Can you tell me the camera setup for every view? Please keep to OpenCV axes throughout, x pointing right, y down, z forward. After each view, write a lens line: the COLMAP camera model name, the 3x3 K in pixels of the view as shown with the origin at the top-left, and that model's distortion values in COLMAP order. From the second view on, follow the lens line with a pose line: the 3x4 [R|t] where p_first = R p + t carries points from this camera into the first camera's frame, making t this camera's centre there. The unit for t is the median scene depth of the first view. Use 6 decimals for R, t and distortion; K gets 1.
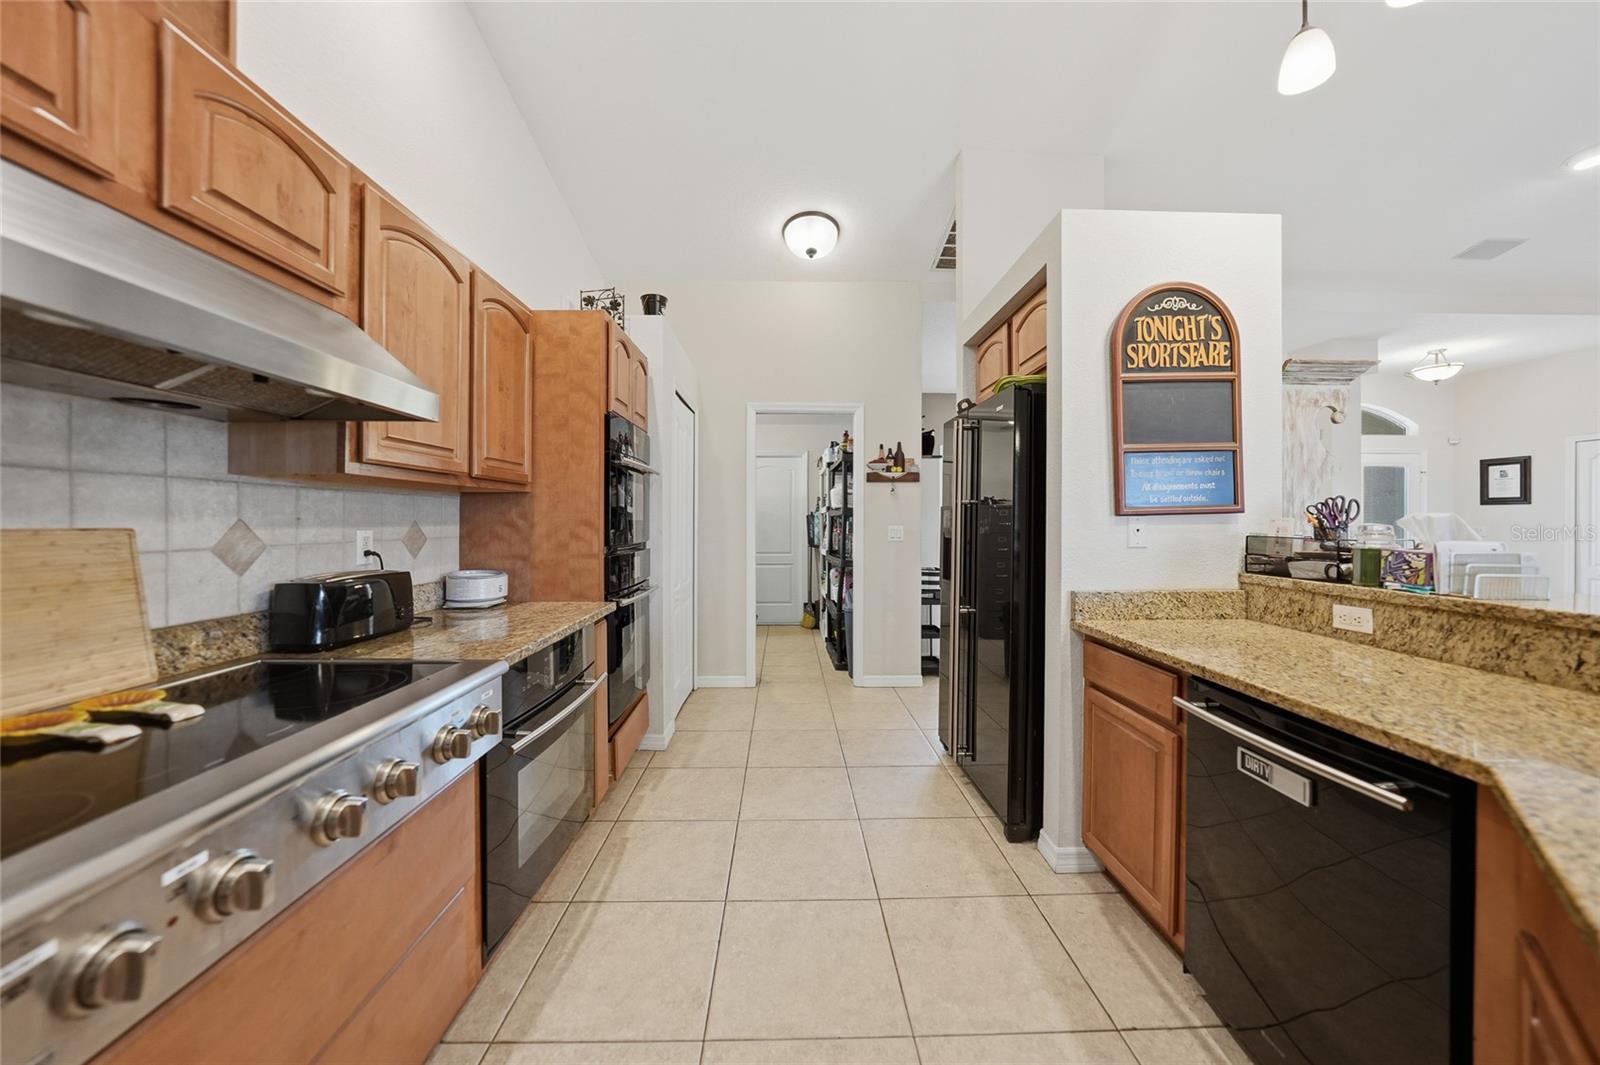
lens RADIAL K [[569.3, 0, 806.3], [0, 569.3, 527.9], [0, 0, 1]] dist [-0.022722, 0.004611]
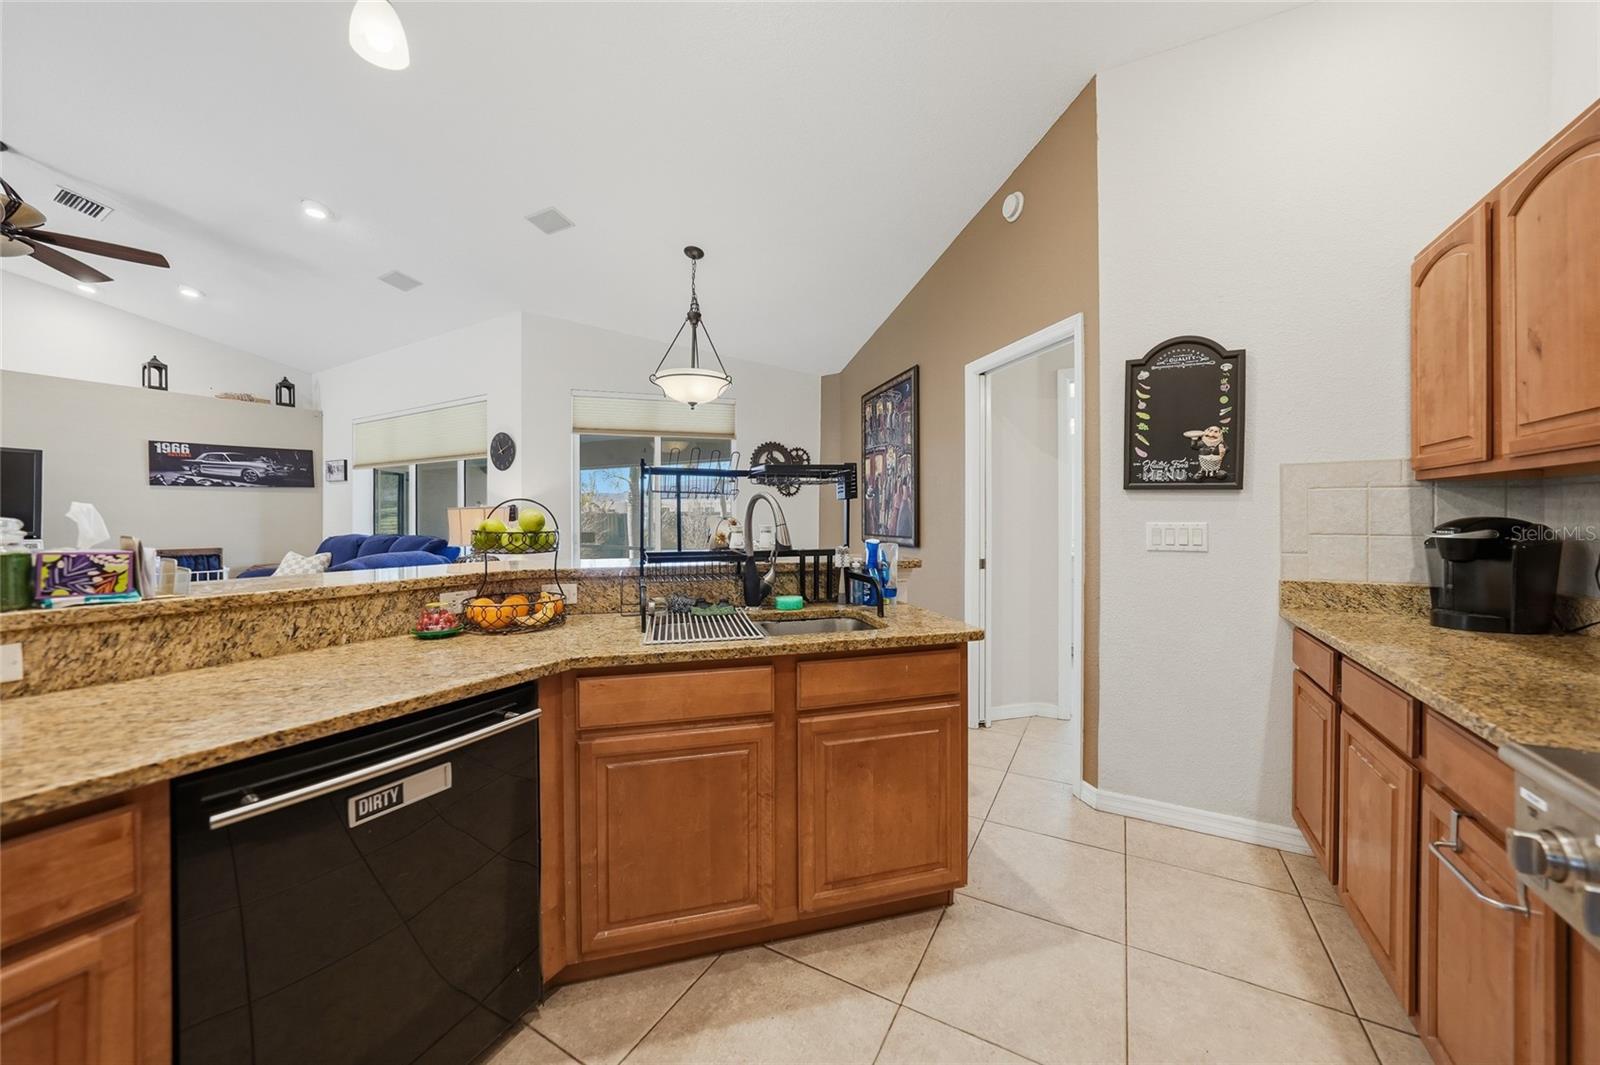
lens RADIAL K [[569.3, 0, 794.7], [0, 569.3, 517.2], [0, 0, 1]] dist [-0.022722, 0.004611]
pose [[-0.849919, -0.003518, 0.526902, -0.147868], [0.003804, 0.999911, 0.012813, -0.012738], [-0.526900, 0.012895, -0.849829, 1.123739]]
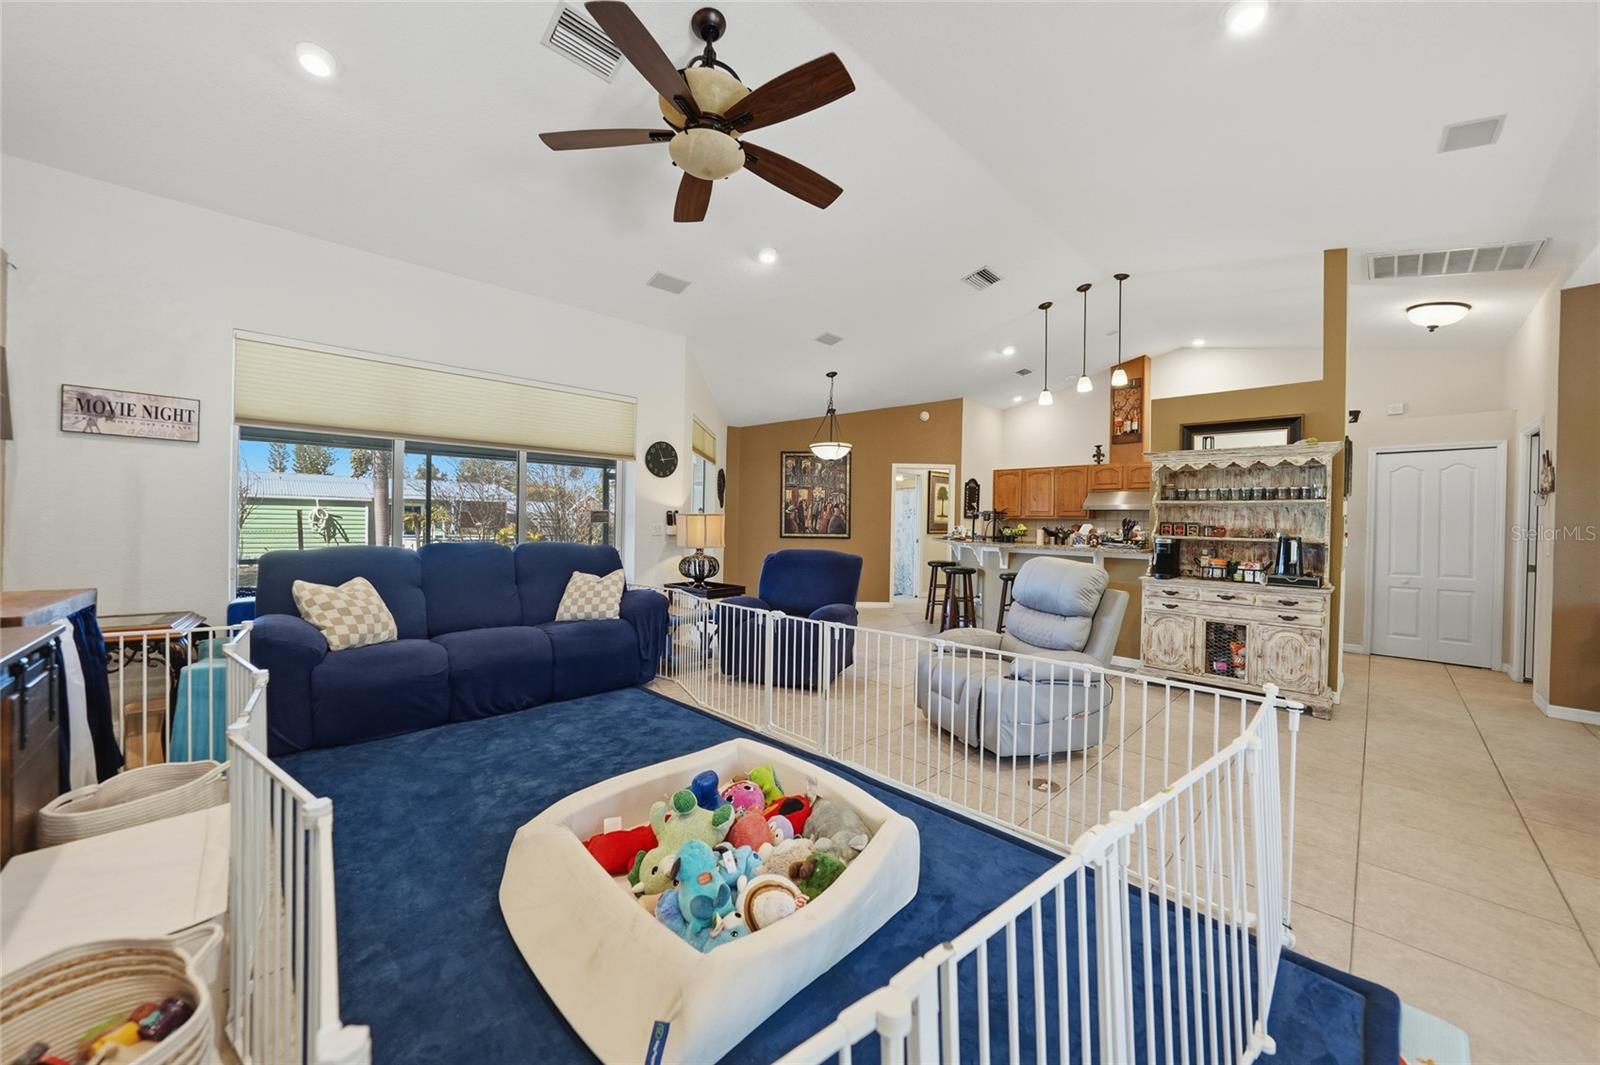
lens RADIAL K [[569.3, 0, 798.6], [0, 569.3, 525.9], [0, 0, 1]] dist [-0.022722, 0.004611]
pose [[-0.743879, -0.009659, -0.668245, 4.758866], [-0.024985, 0.999598, 0.013365, -0.019203], [0.667847, 0.026638, -0.743822, 2.386188]]
